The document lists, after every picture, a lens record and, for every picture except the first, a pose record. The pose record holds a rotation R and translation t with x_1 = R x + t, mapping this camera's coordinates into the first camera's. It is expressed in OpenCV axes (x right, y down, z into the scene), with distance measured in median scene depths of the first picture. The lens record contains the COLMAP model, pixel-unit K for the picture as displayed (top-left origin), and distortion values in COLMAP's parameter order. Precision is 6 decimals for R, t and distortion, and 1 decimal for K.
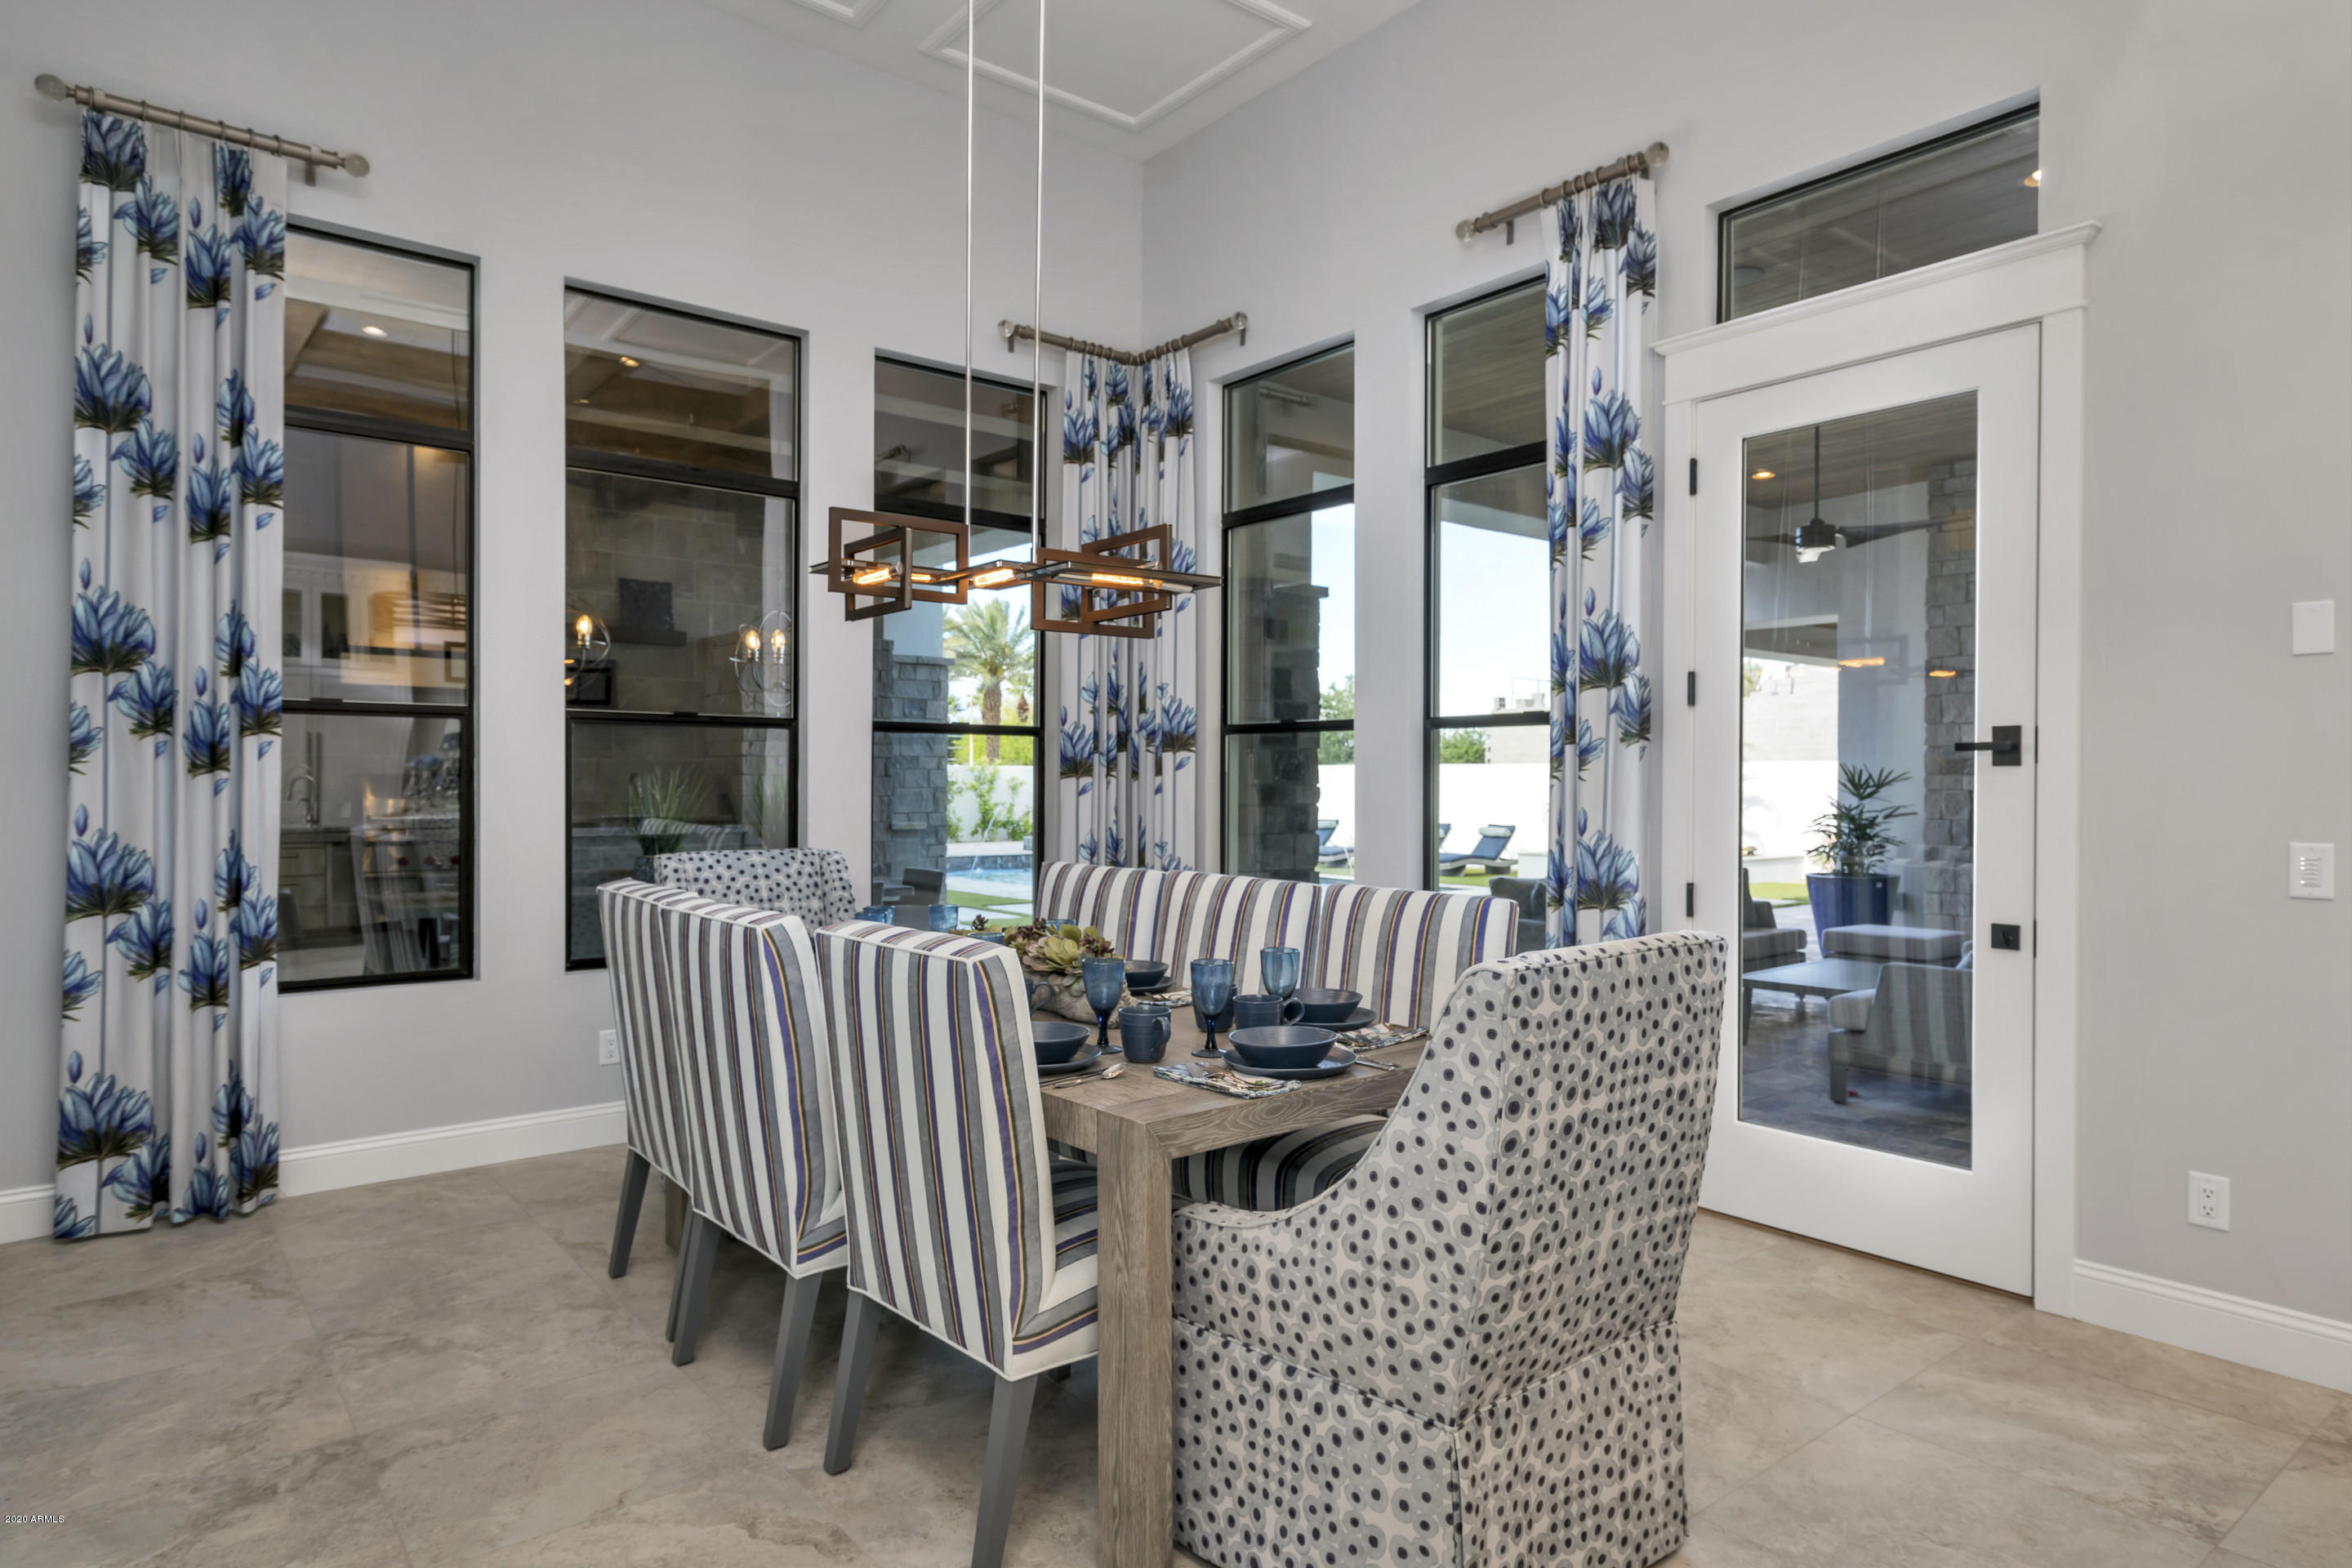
lens RADIAL K [[1332.0, 0, 1184.6], [0, 1332.0, 787.7], [0, 0, 1]] dist [0.003191, 0.001662]
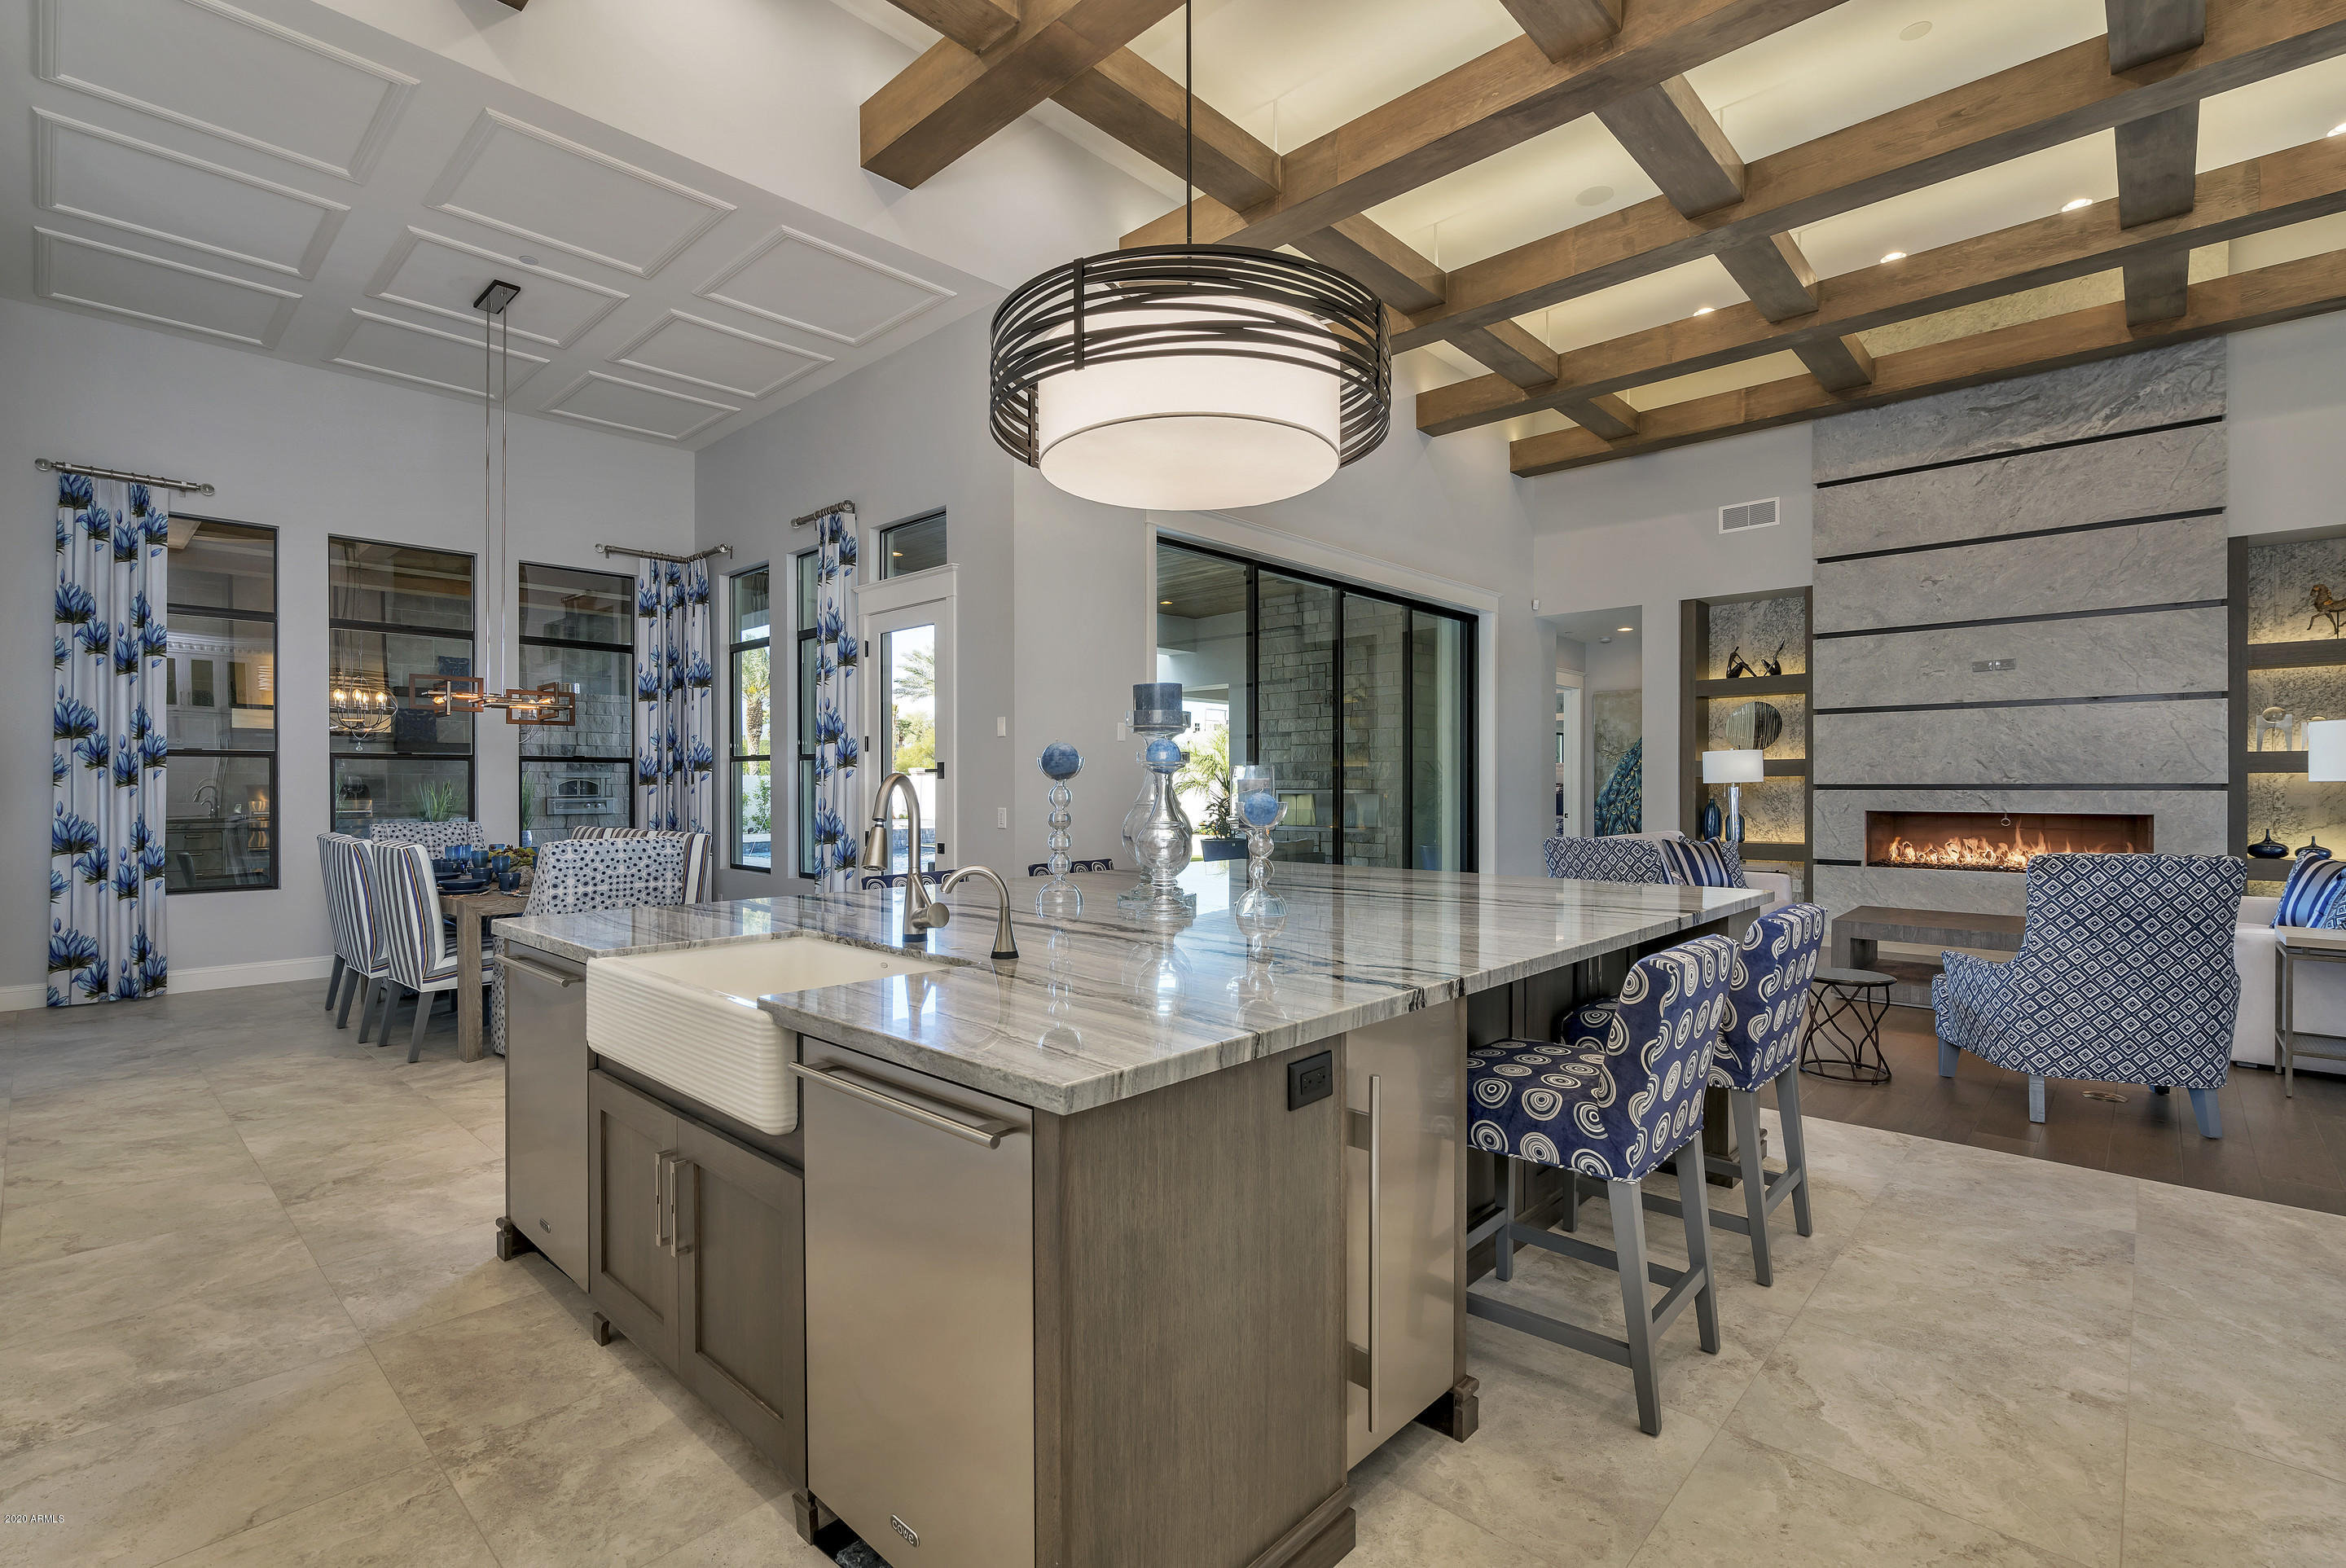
lens RADIAL K [[1065.1, 0, 1172.8], [0, 1065.1, 789.3], [0, 0, 1]] dist [-0.005489, 0.000034]
pose [[0.991353, -0.006668, 0.131054, 0.665083], [0.006855, 0.999976, -0.000971, 0.007099], [-0.131045, 0.001861, 0.991375, -0.846057]]
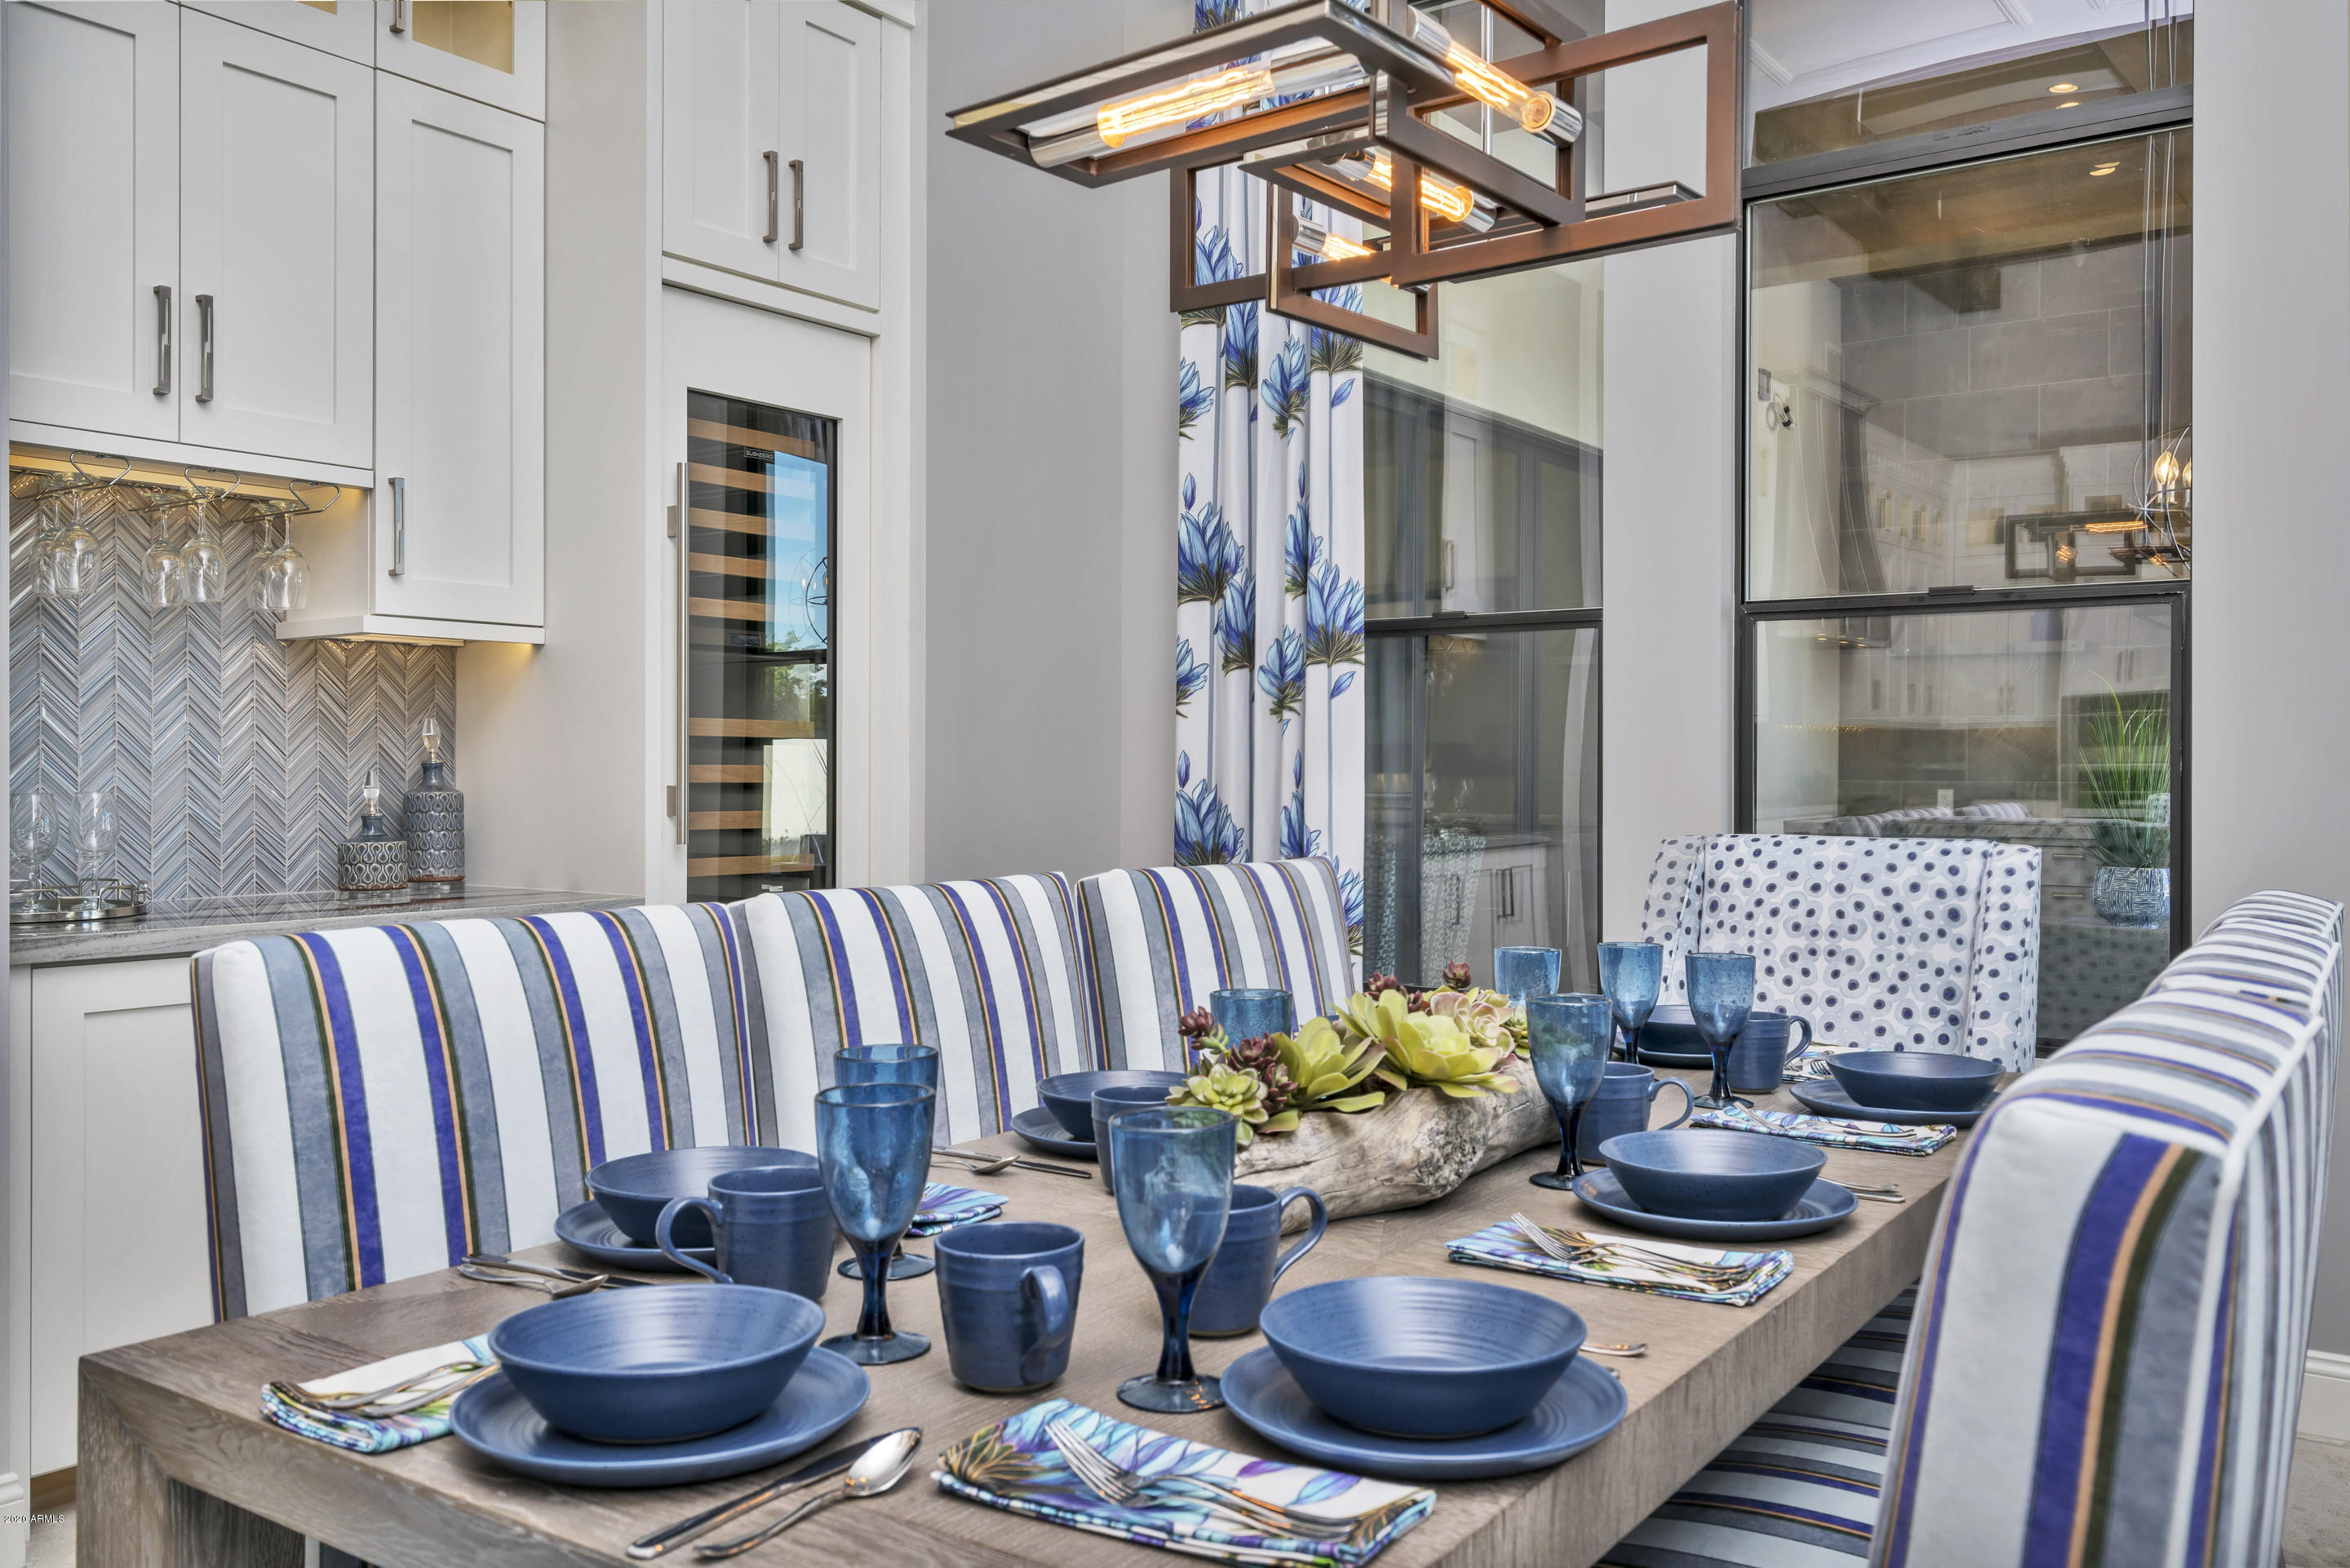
lens RADIAL K [[1830.3, 0, 1175.0], [0, 1830.3, 784.0], [0, 0, 1]] dist [0.000851, -0.000078]
pose [[0.264455, 0.000902, -0.964398, 0.325206], [-0.007356, 0.999972, -0.001082, 0.033079], [0.964370, 0.007381, 0.264454, 0.637388]]
